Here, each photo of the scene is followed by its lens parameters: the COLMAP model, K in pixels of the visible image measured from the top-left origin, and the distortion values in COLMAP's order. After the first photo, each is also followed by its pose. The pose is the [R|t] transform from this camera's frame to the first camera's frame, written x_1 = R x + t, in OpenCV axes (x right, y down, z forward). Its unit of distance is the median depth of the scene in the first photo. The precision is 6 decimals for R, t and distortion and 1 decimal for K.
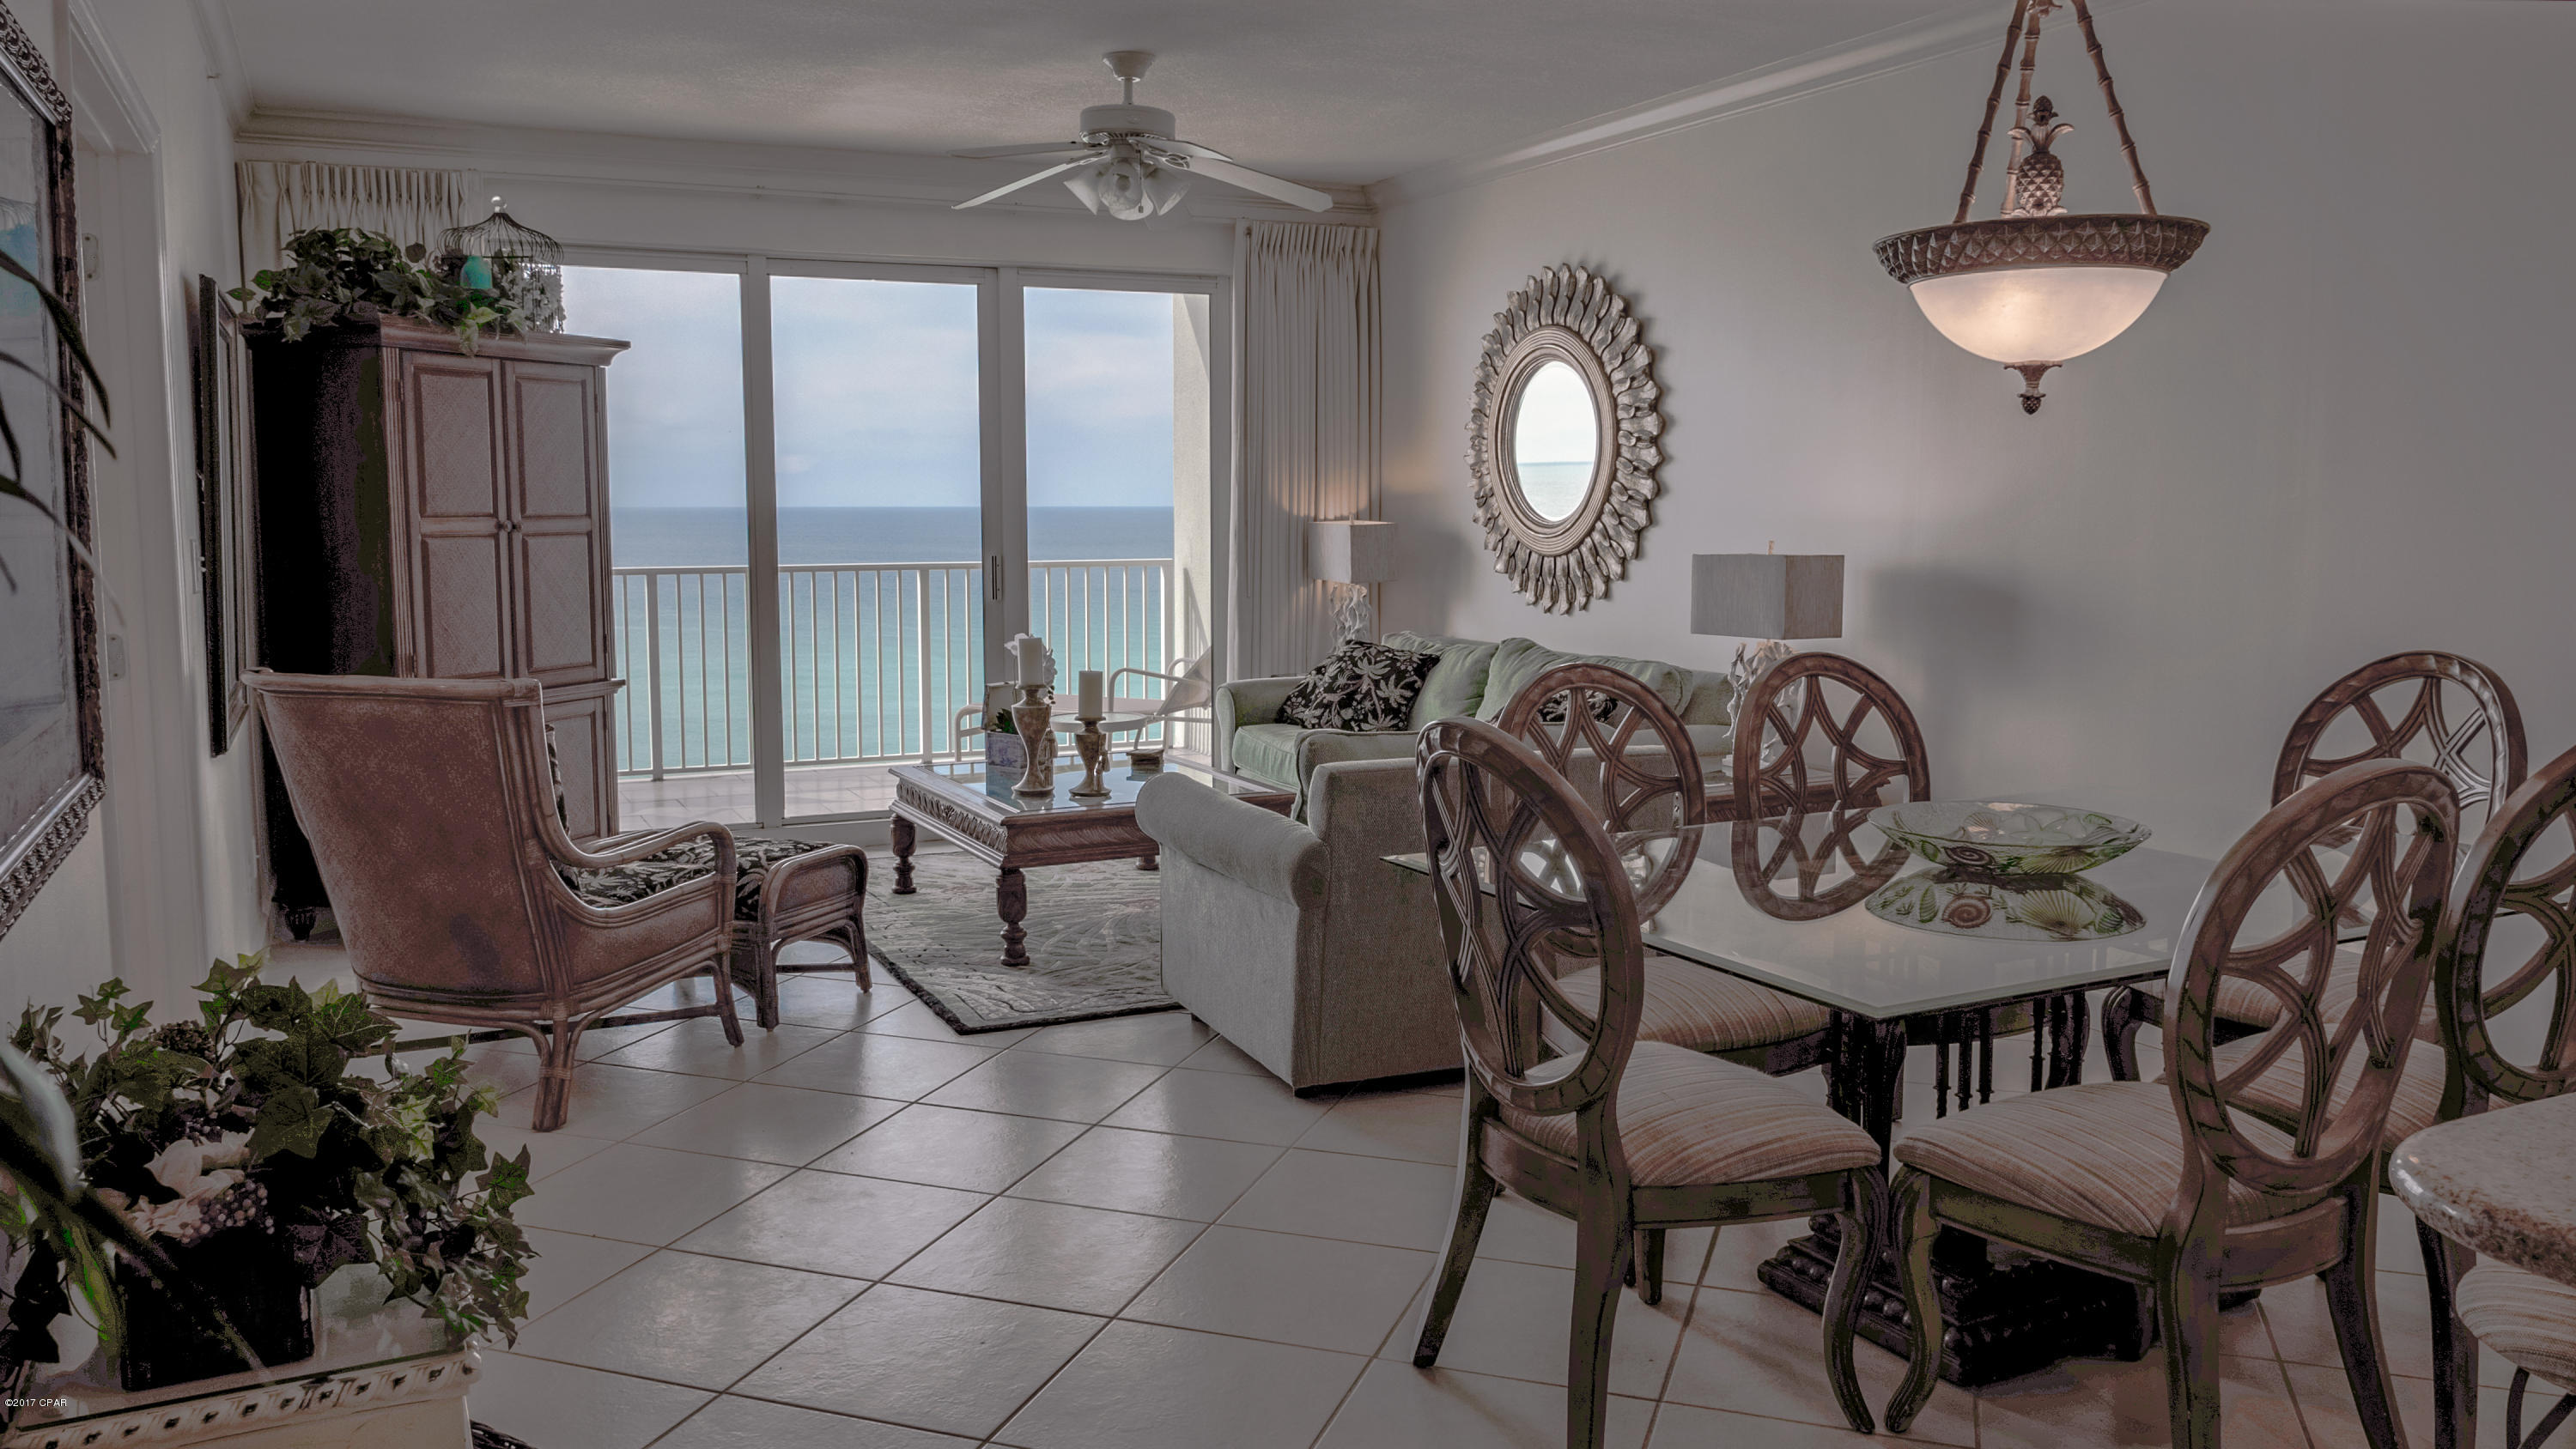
lens RADIAL K [[1916.4, 0, 1275.8], [0, 1916.4, 724.7], [0, 0, 1]] dist [-0.025398, 0.000237]
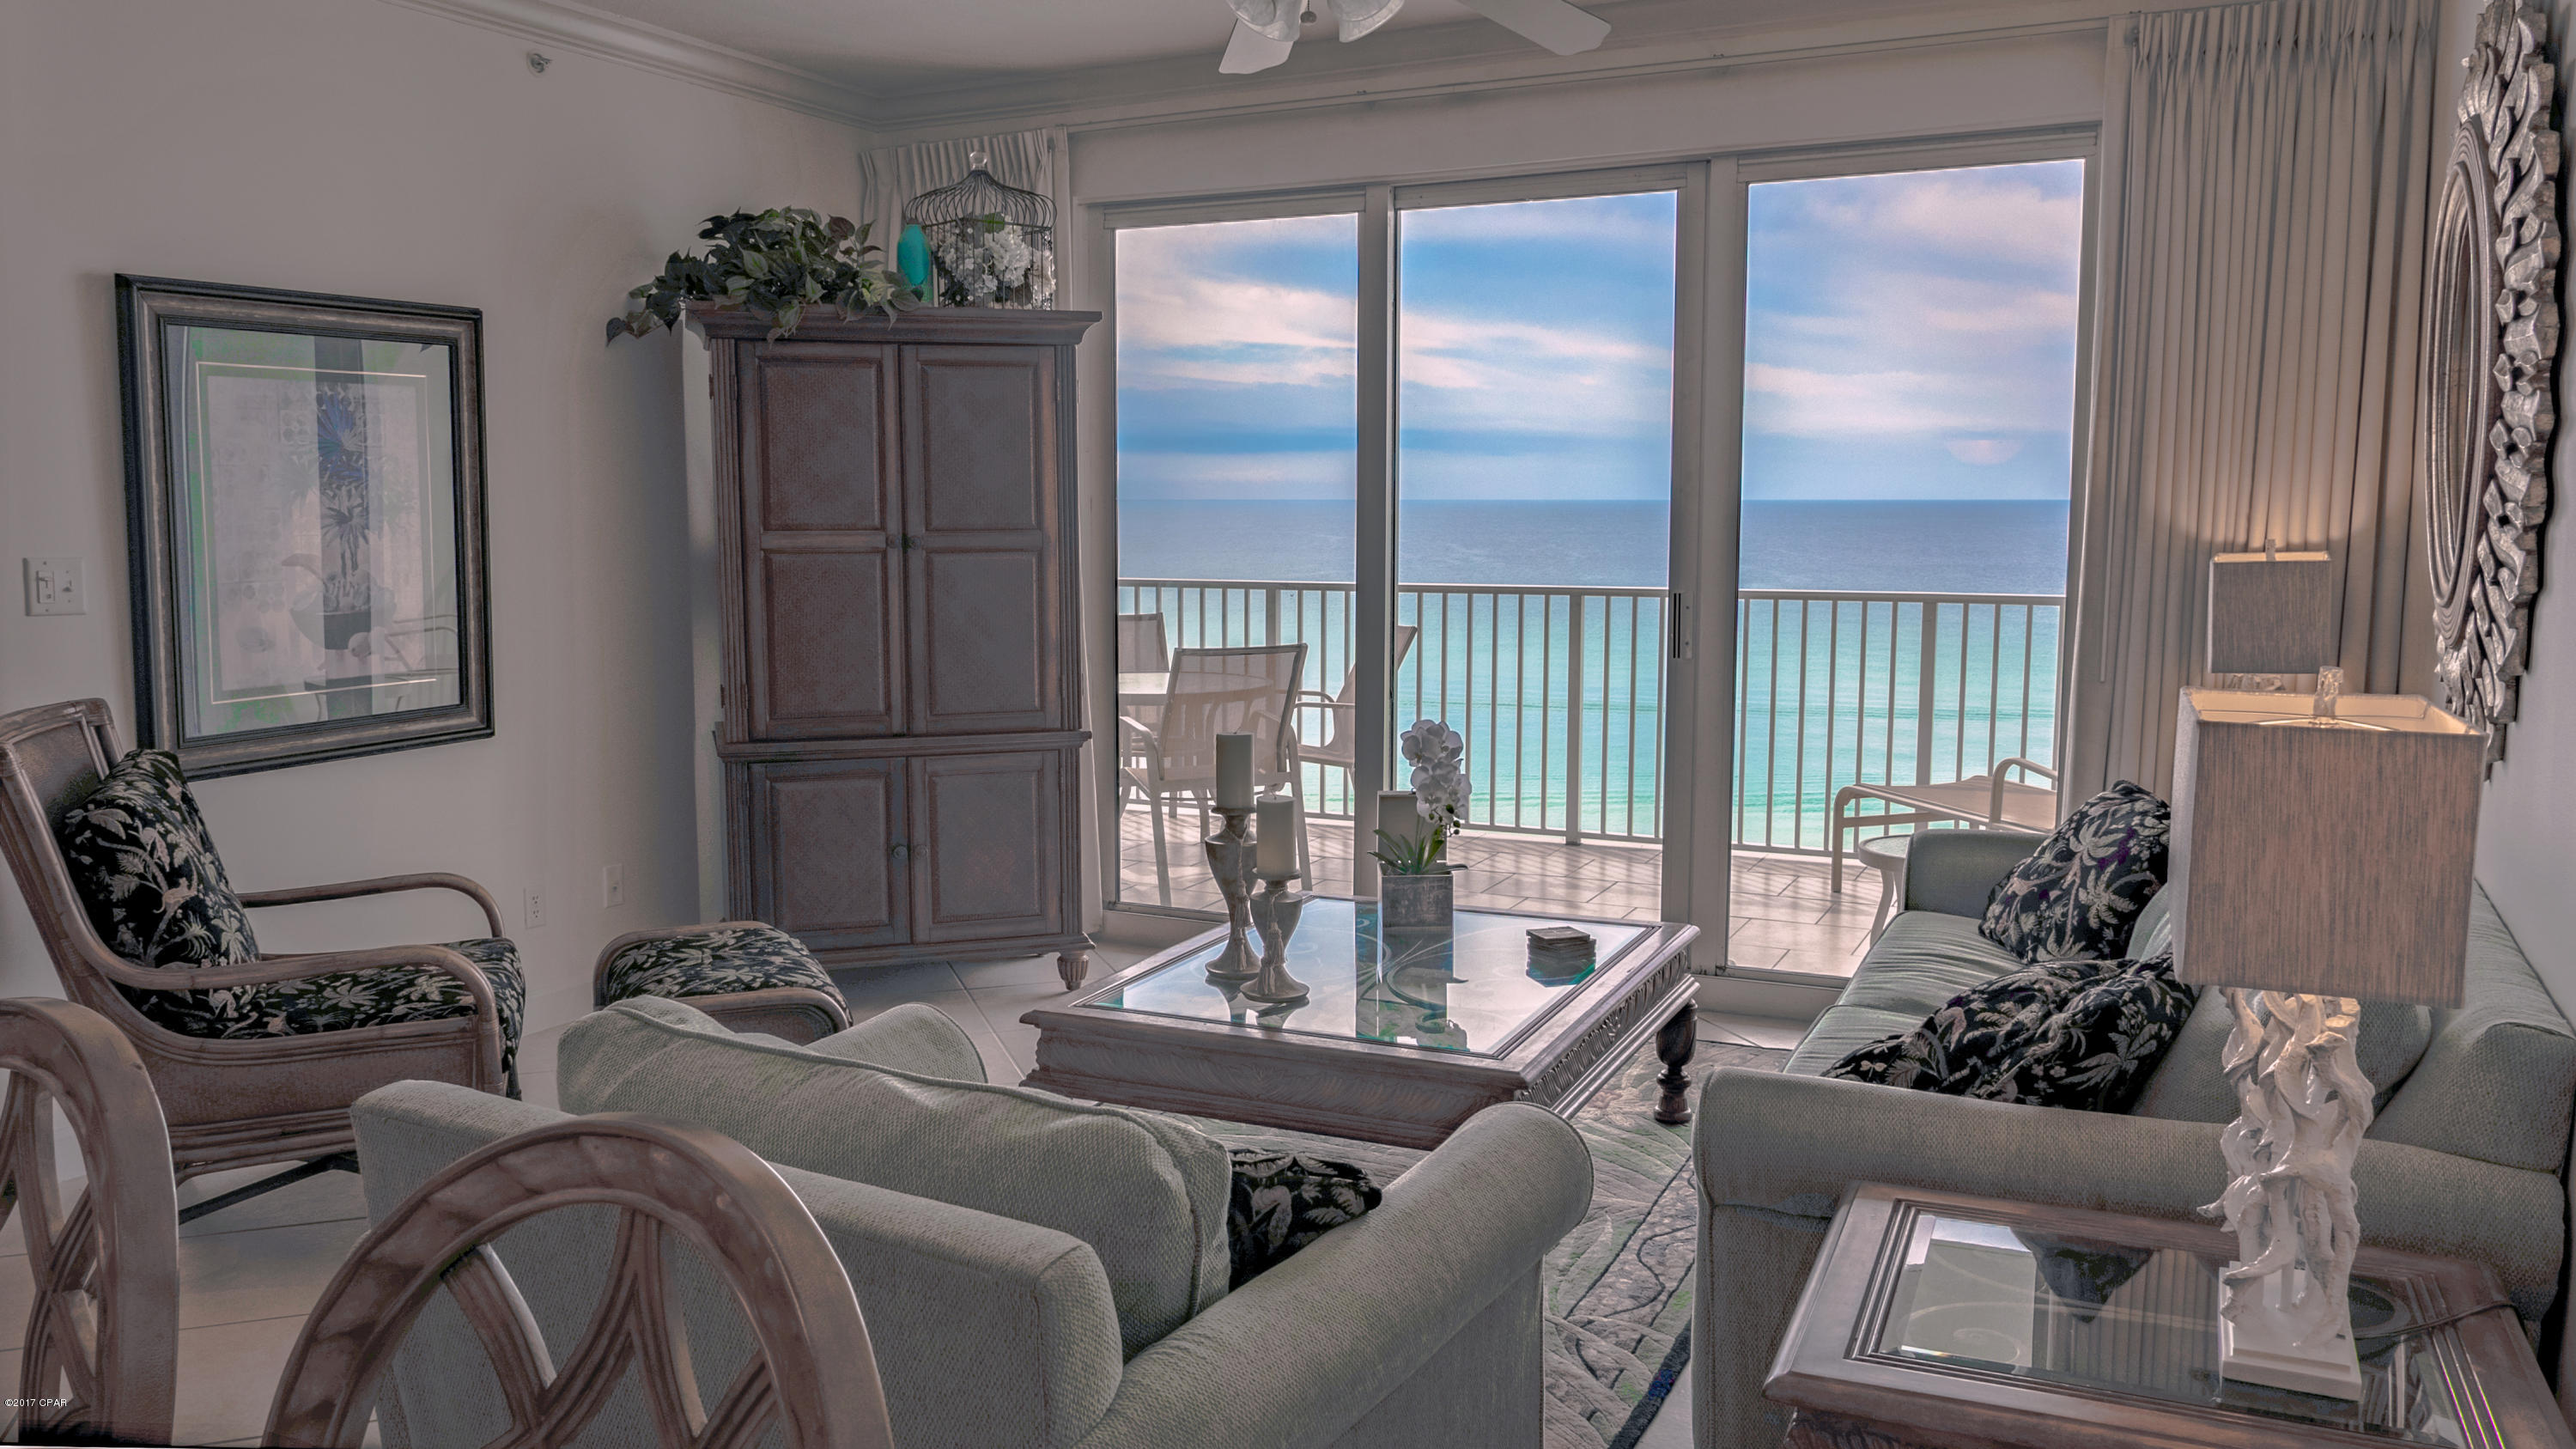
lens RADIAL K [[1912.6, 0, 1285.4], [0, 1912.6, 719.5], [0, 0, 1]] dist [-0.017431, -0.002912]
pose [[0.621967, 0.090470, -0.777800, 0.347270], [-0.089996, 0.994980, 0.043766, -0.073039], [0.777855, 0.042778, 0.626987, 0.566758]]
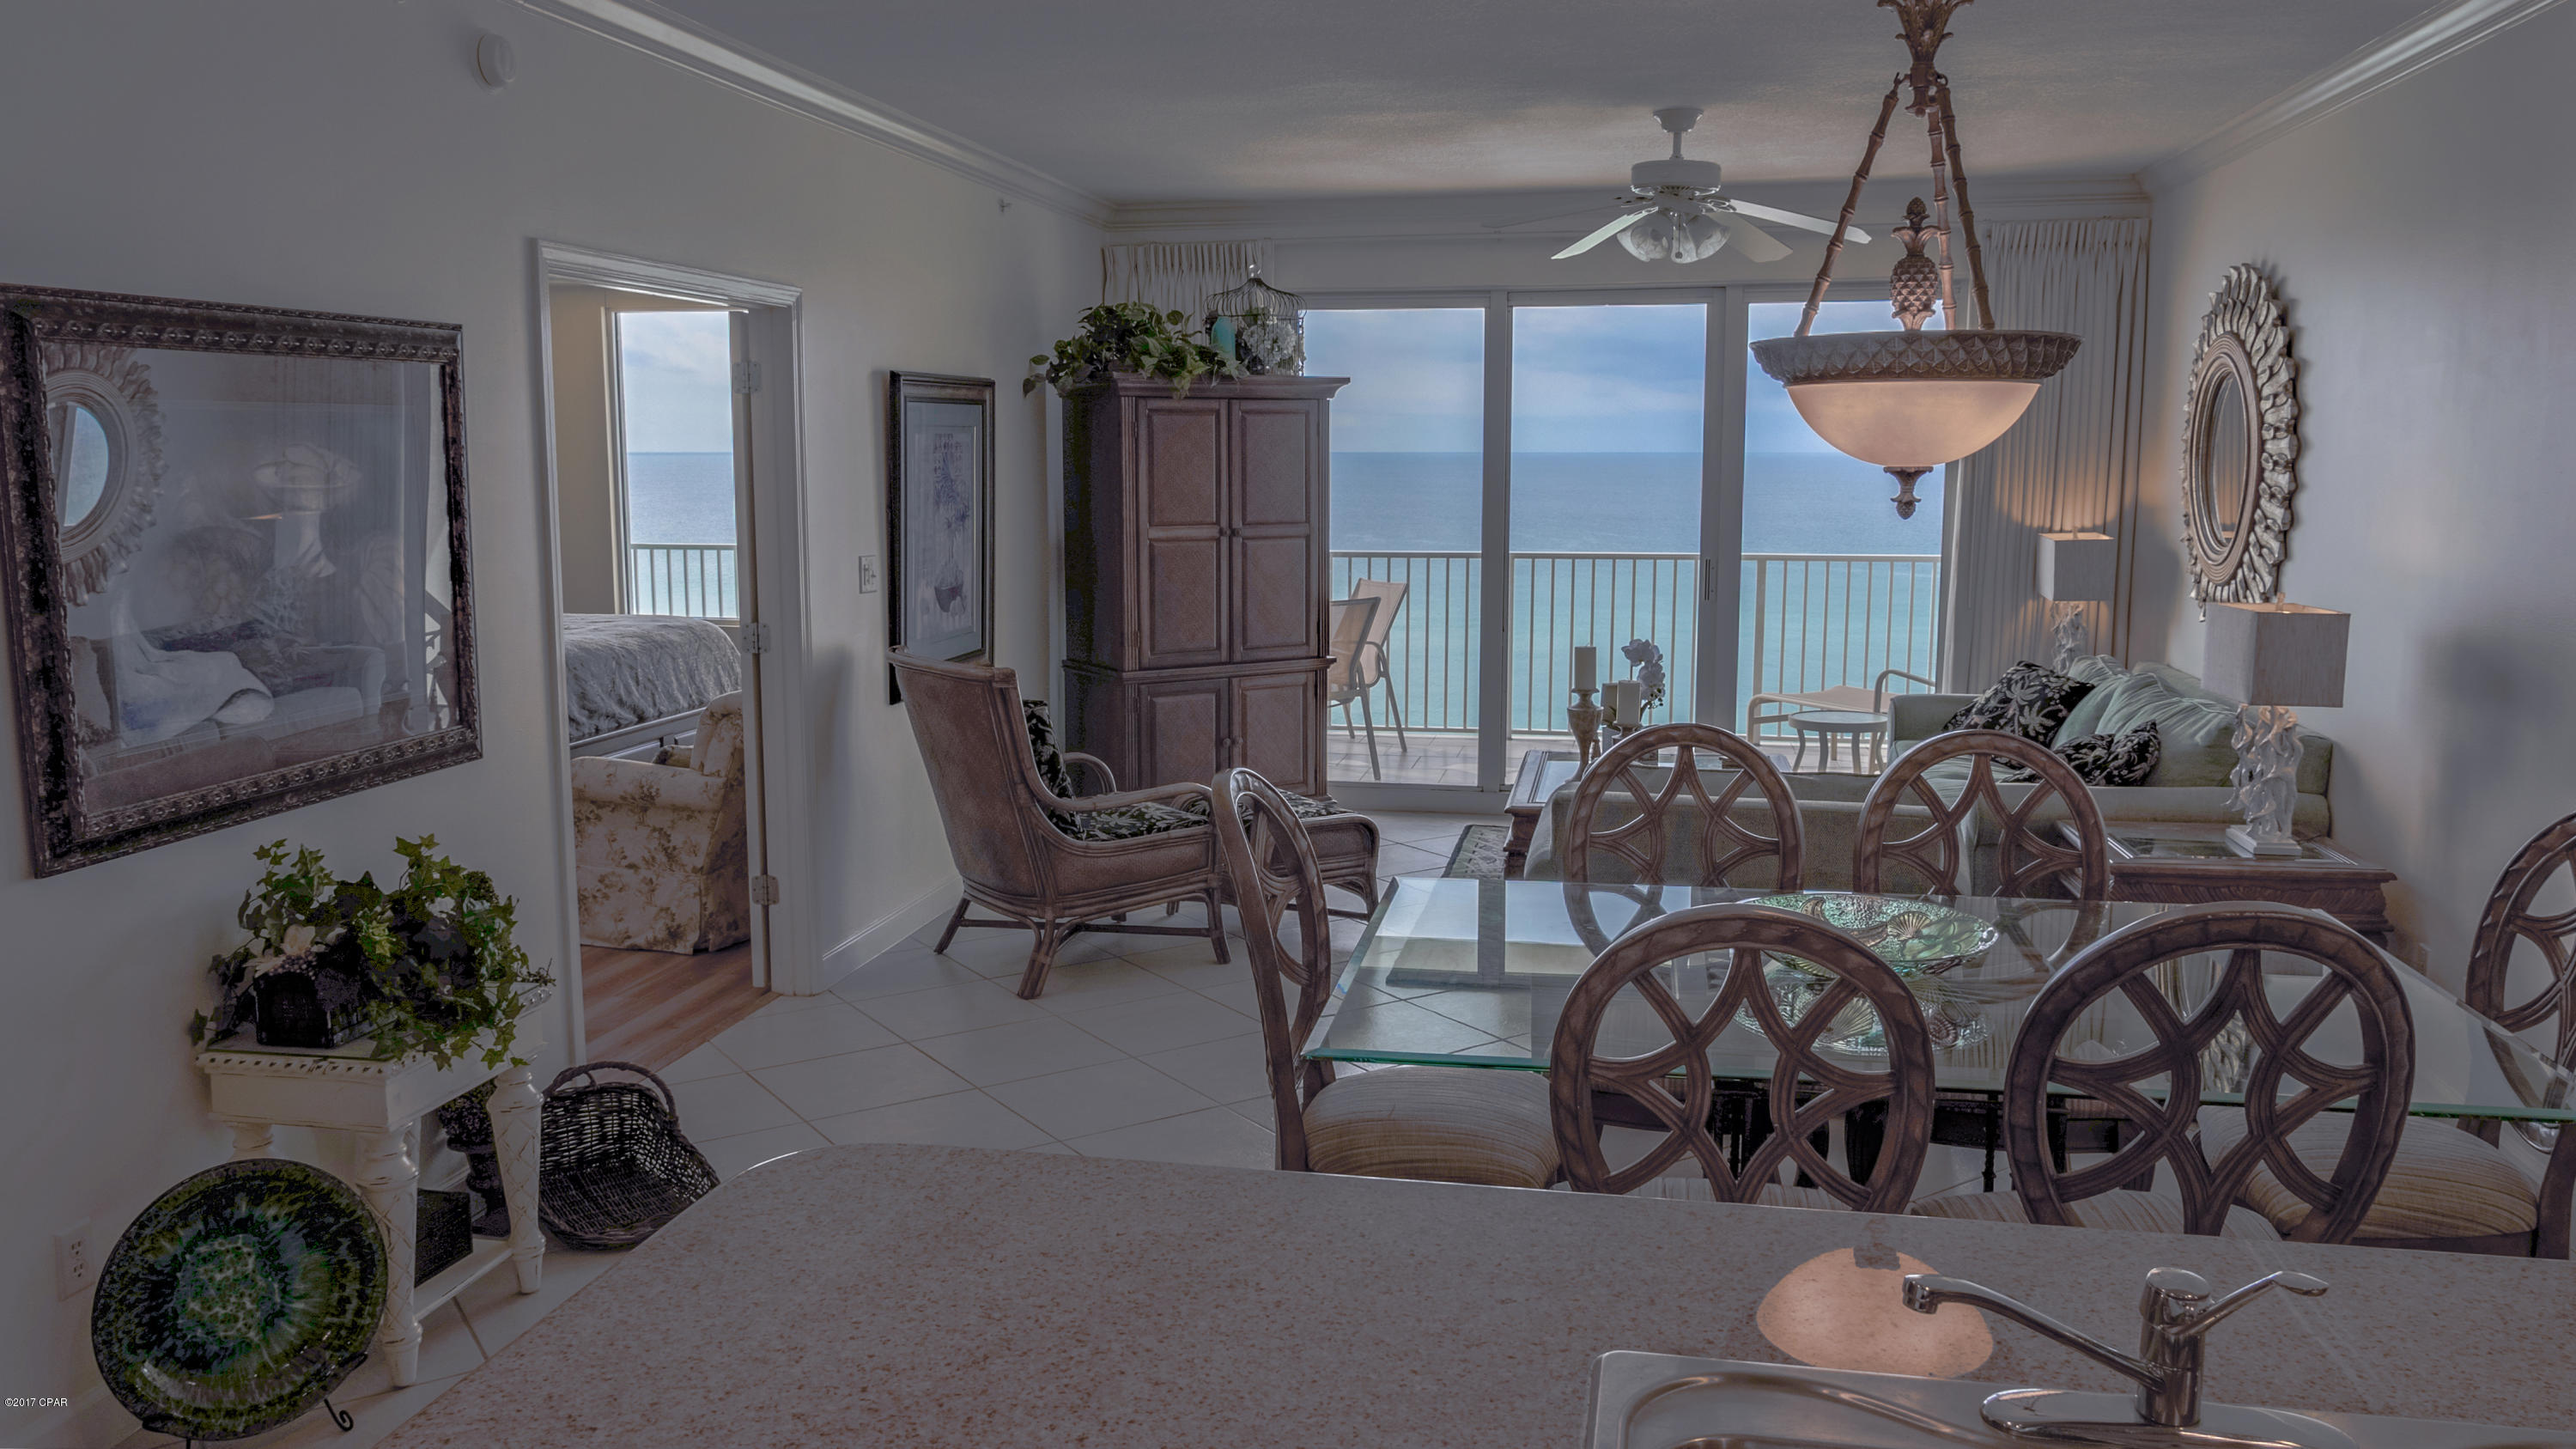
lens RADIAL K [[1930.8, 0, 1295.1], [0, 1930.8, 721.0], [0, 0, 1]] dist [-0.006737, 0.000438]
pose [[0.806178, 0.082785, -0.585852, 0.363123], [-0.067672, 0.996567, 0.047699, -0.041117], [0.587790, 0.001192, 0.809013, -0.001608]]
